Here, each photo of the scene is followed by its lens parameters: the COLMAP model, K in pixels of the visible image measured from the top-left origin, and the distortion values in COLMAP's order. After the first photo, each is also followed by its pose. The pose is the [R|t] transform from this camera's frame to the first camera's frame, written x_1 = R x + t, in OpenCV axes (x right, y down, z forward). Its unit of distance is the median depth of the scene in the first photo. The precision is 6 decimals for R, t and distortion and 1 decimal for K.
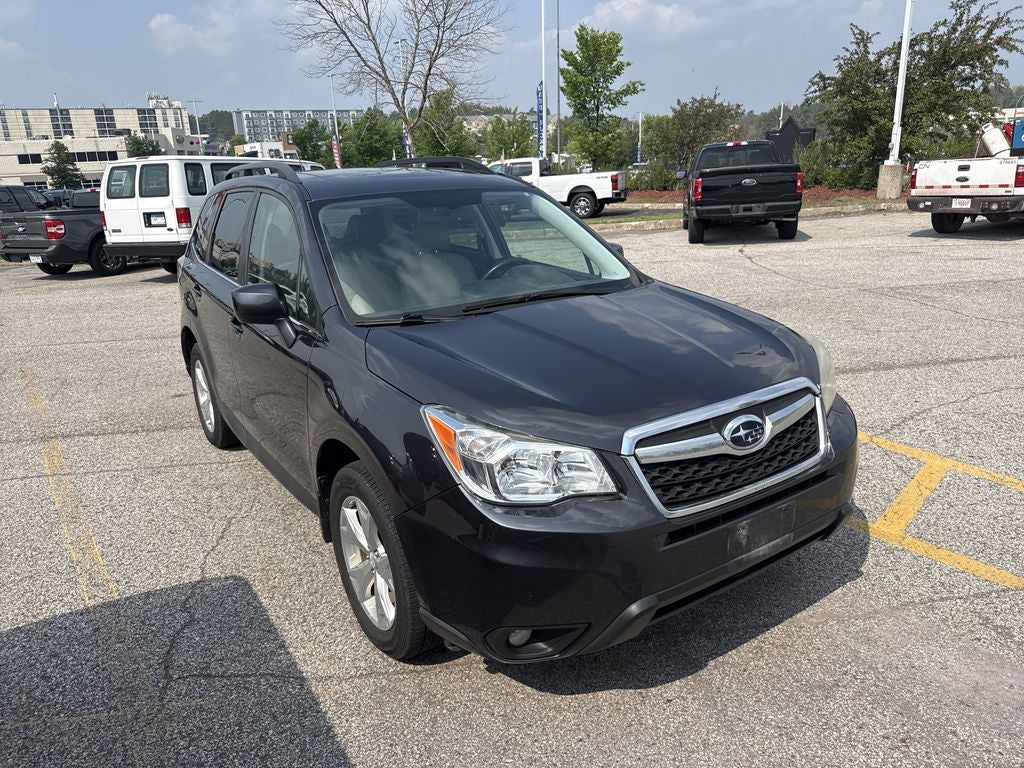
lens RADIAL K [[724.3, 0, 515.5], [0, 724.3, 380.6], [0, 0, 1]] dist [0.057322, -0.075656]
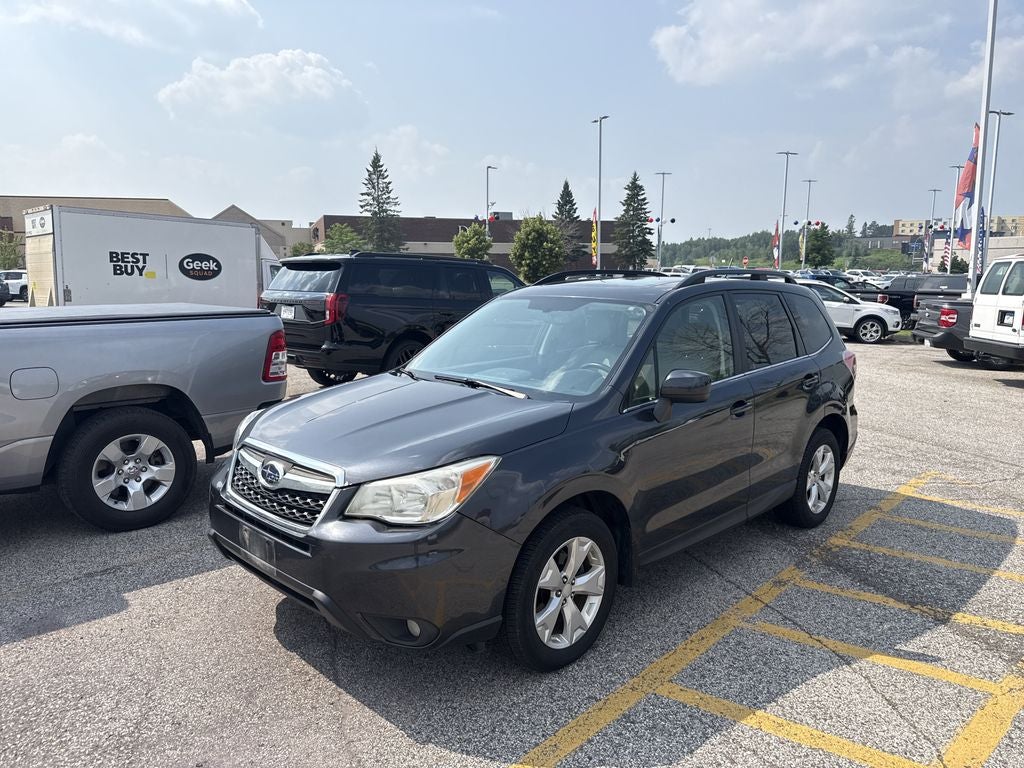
lens RADIAL K [[750.9, 0, 505.6], [0, 750.9, 382.1], [0, 0, 1]] dist [-0.015313, -0.008668]
pose [[0.185039, 0.190874, -0.964017, 0.324262], [-0.299407, 0.945270, 0.129692, -0.073866], [0.936011, 0.264635, 0.232060, 0.197491]]
